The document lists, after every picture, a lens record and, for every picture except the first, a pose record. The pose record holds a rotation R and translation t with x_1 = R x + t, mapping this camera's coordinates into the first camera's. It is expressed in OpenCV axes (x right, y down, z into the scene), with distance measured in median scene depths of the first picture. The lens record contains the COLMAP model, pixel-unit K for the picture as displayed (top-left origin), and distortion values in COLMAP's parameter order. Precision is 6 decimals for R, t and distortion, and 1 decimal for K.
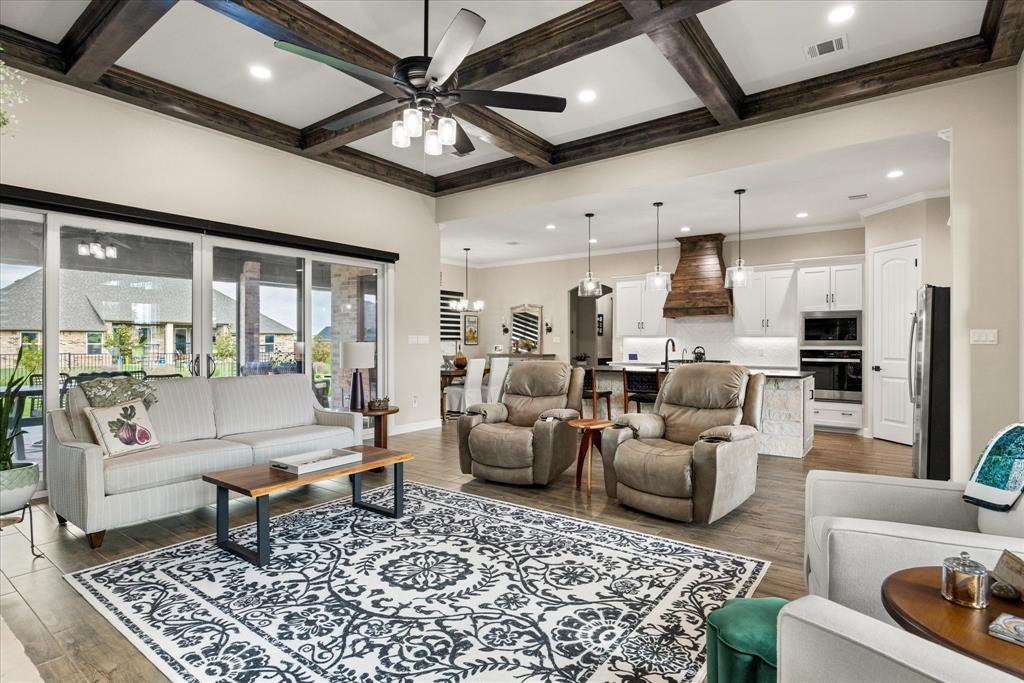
lens RADIAL K [[528.9, 0, 507.3], [0, 528.9, 339.4], [0, 0, 1]] dist [-0.011154, 0.001421]
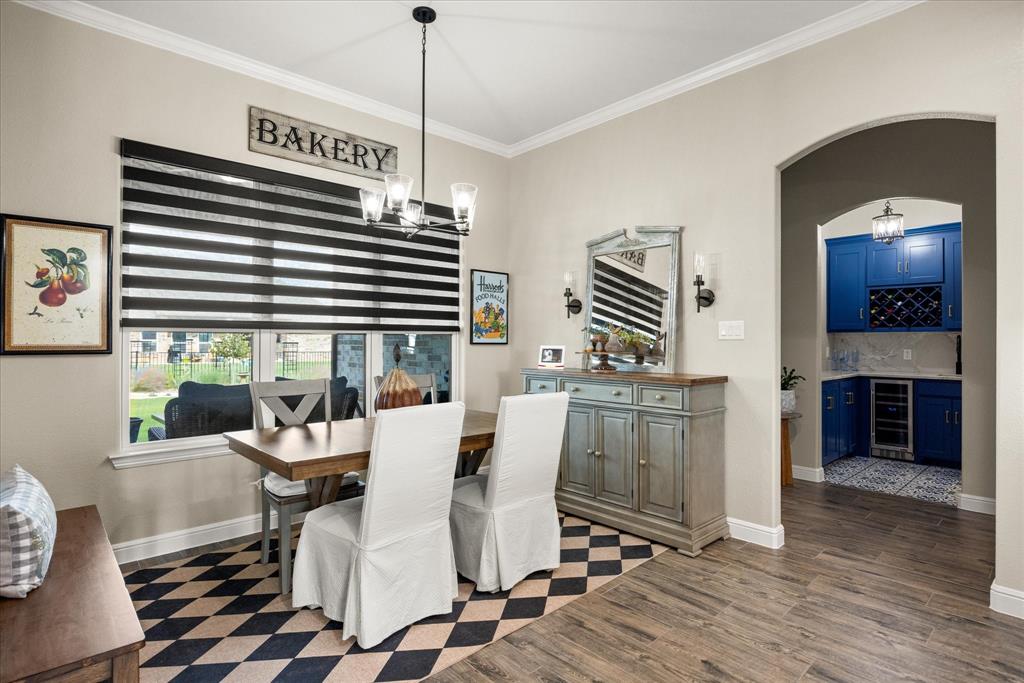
lens RADIAL K [[528.9, 0, 513.6], [0, 528.9, 333.3], [0, 0, 1]] dist [-0.011154, 0.001421]
pose [[0.984672, 0.000951, -0.174414, 0.026150], [-0.002100, 0.999977, -0.006400, 0.005912], [0.174404, 0.006668, 0.984652, 0.837602]]
